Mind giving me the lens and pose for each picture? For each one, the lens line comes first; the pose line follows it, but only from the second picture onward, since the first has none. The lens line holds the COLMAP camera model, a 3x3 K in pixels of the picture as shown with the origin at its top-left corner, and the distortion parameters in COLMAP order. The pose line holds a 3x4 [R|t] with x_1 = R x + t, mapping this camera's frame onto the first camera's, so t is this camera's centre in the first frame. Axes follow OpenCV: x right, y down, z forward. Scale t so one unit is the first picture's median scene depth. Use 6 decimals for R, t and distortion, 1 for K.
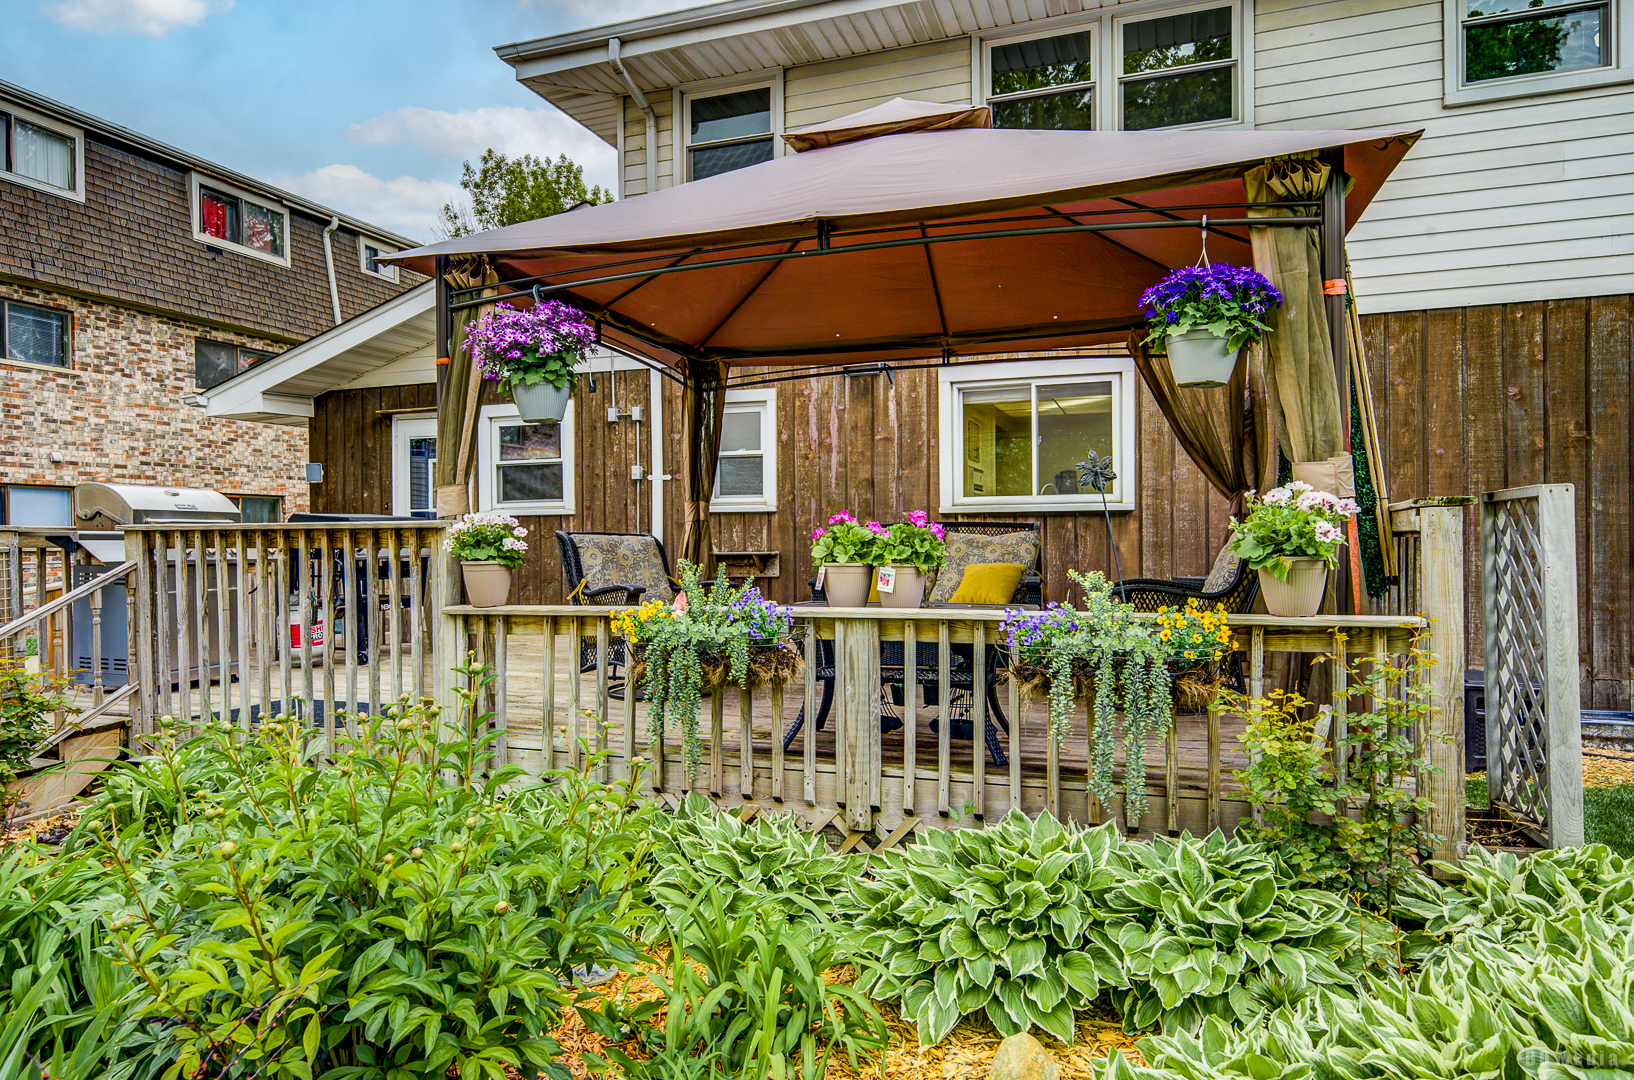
lens RADIAL K [[957.6, 0, 813.7], [0, 957.6, 552.6], [0, 0, 1]] dist [0.002435, -0.001610]
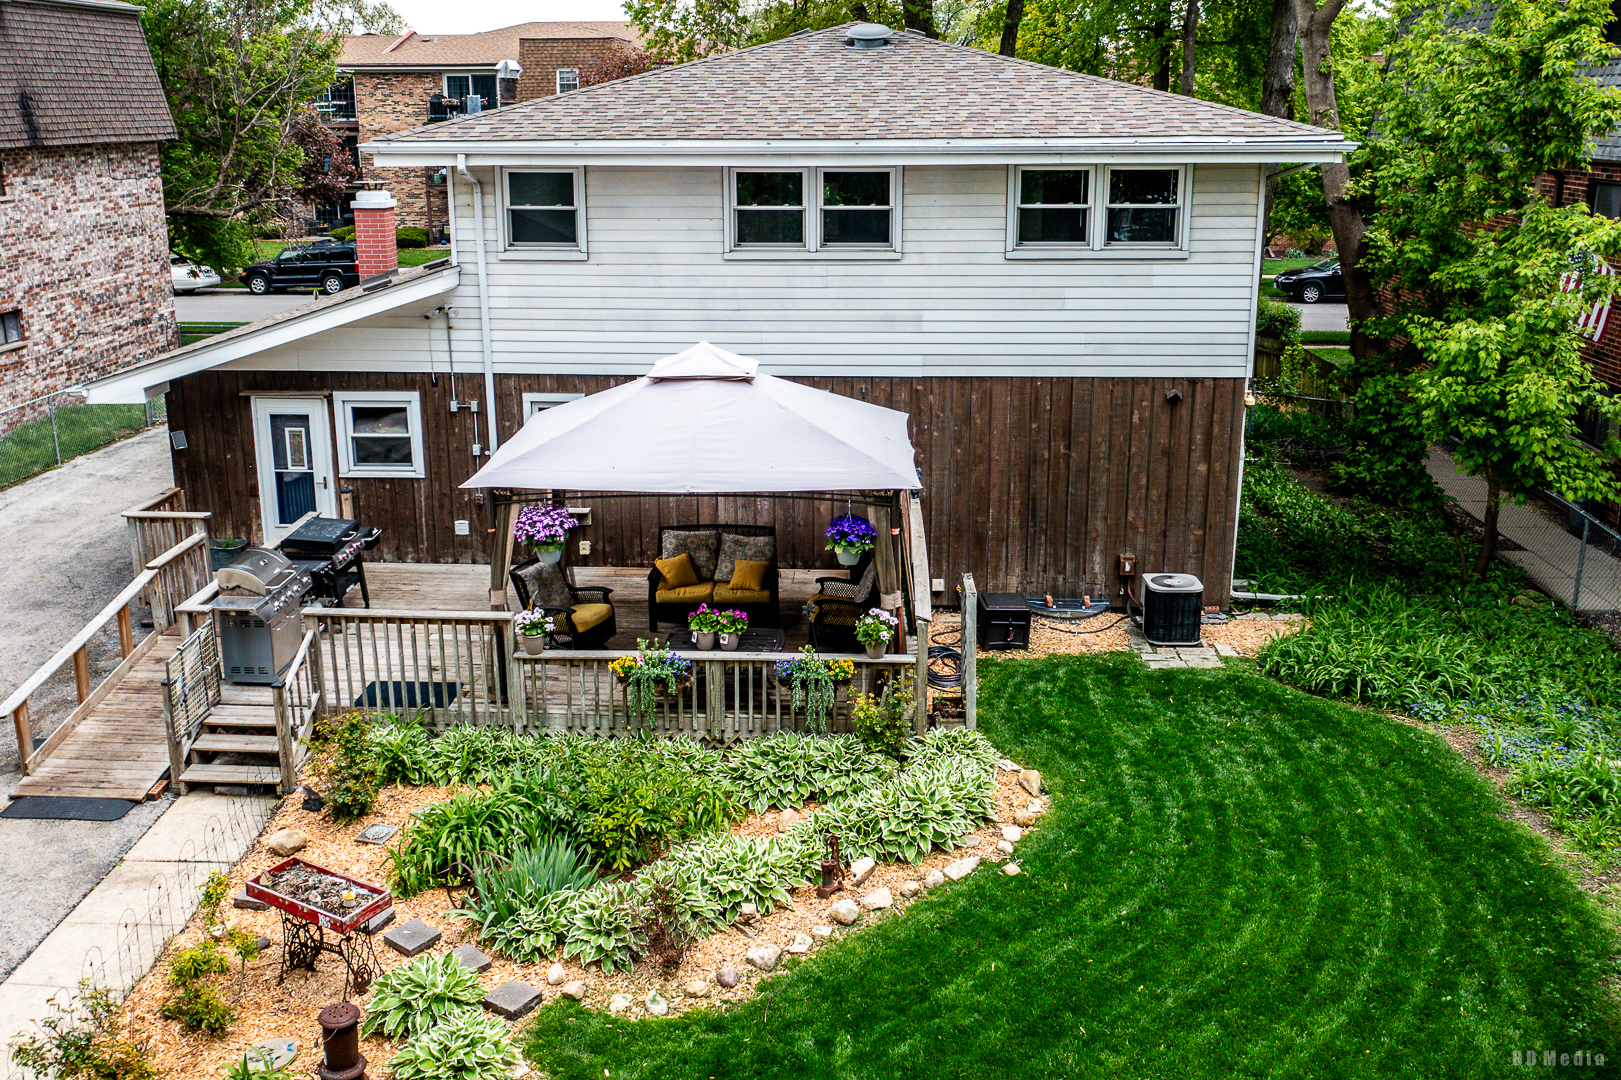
lens RADIAL K [[1405.6, 0, 782.8], [0, 1405.6, 436.3], [0, 0, 1]] dist [-0.086428, 0.178396]
pose [[0.961624, -0.059832, 0.267766, -0.352532], [0.000752, 0.976504, 0.215497, -0.623542], [-0.274368, -0.207026, 0.939075, -1.135556]]
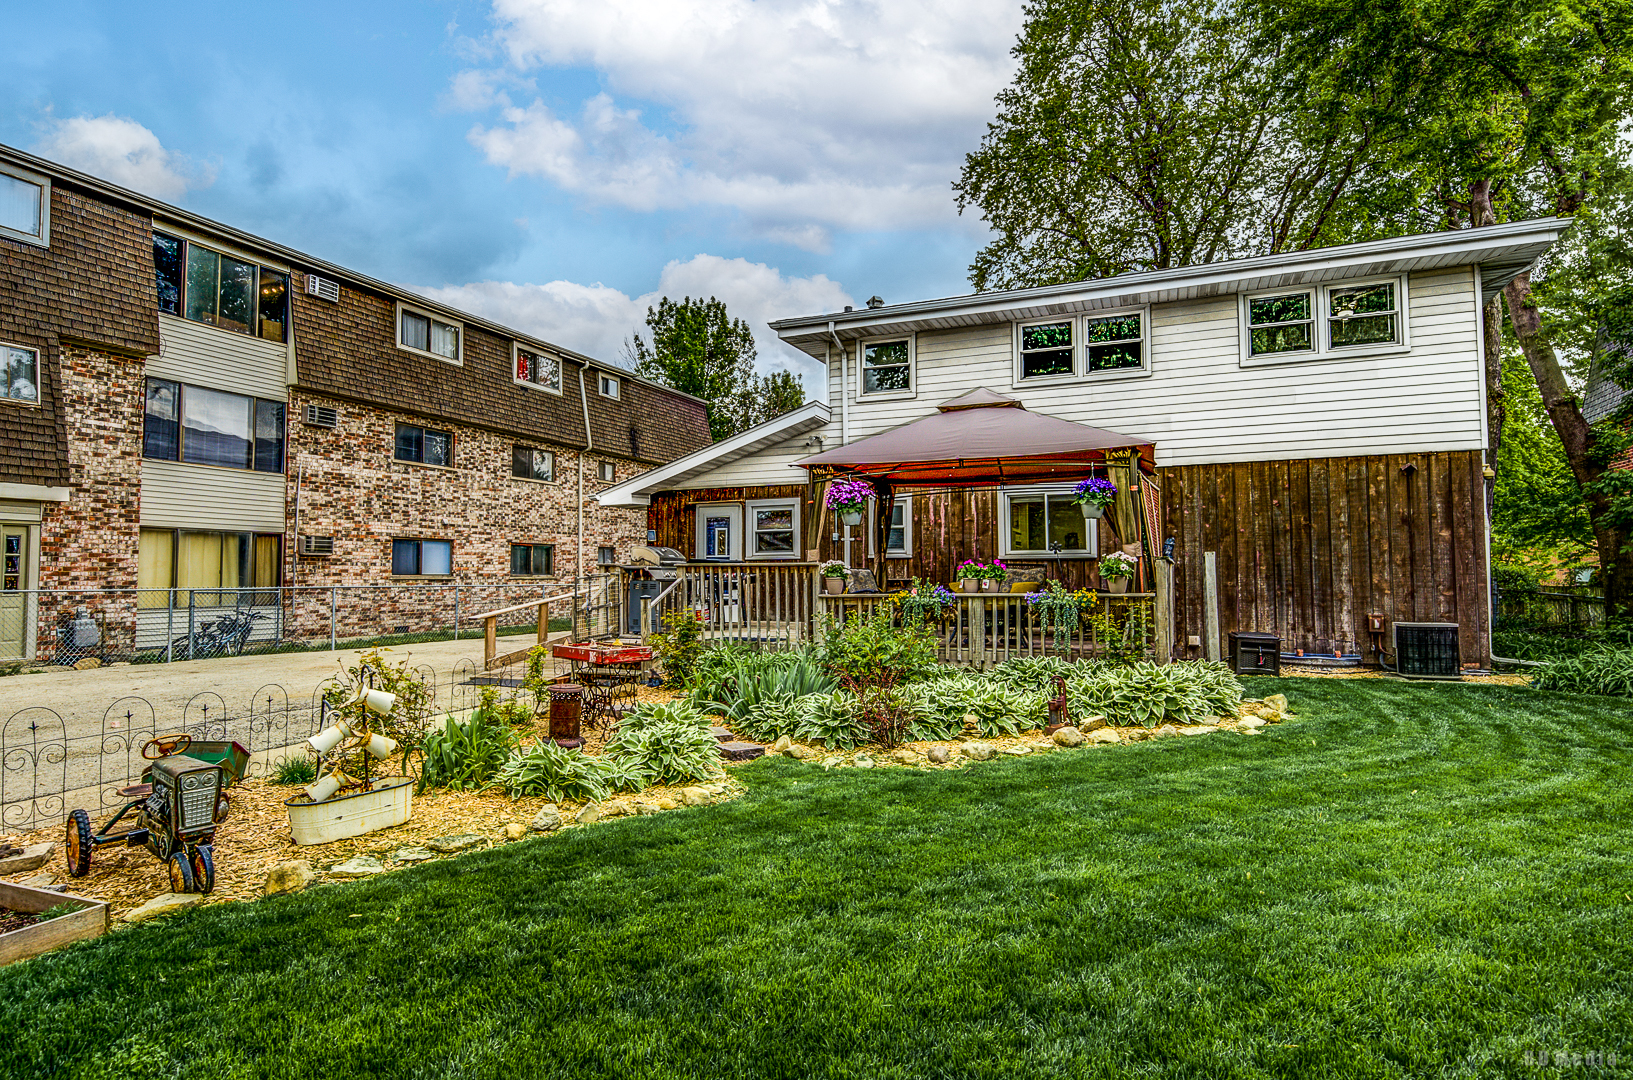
lens RADIAL K [[855.6, 0, 816.5], [0, 855.6, 540.0], [0, 0, 1]] dist [-0.005817, -0.001158]
pose [[0.997981, 0.000662, -0.063514, -0.137707], [-0.004312, 0.998345, -0.057339, 0.023606], [0.063370, 0.057497, 0.996332, -0.822123]]
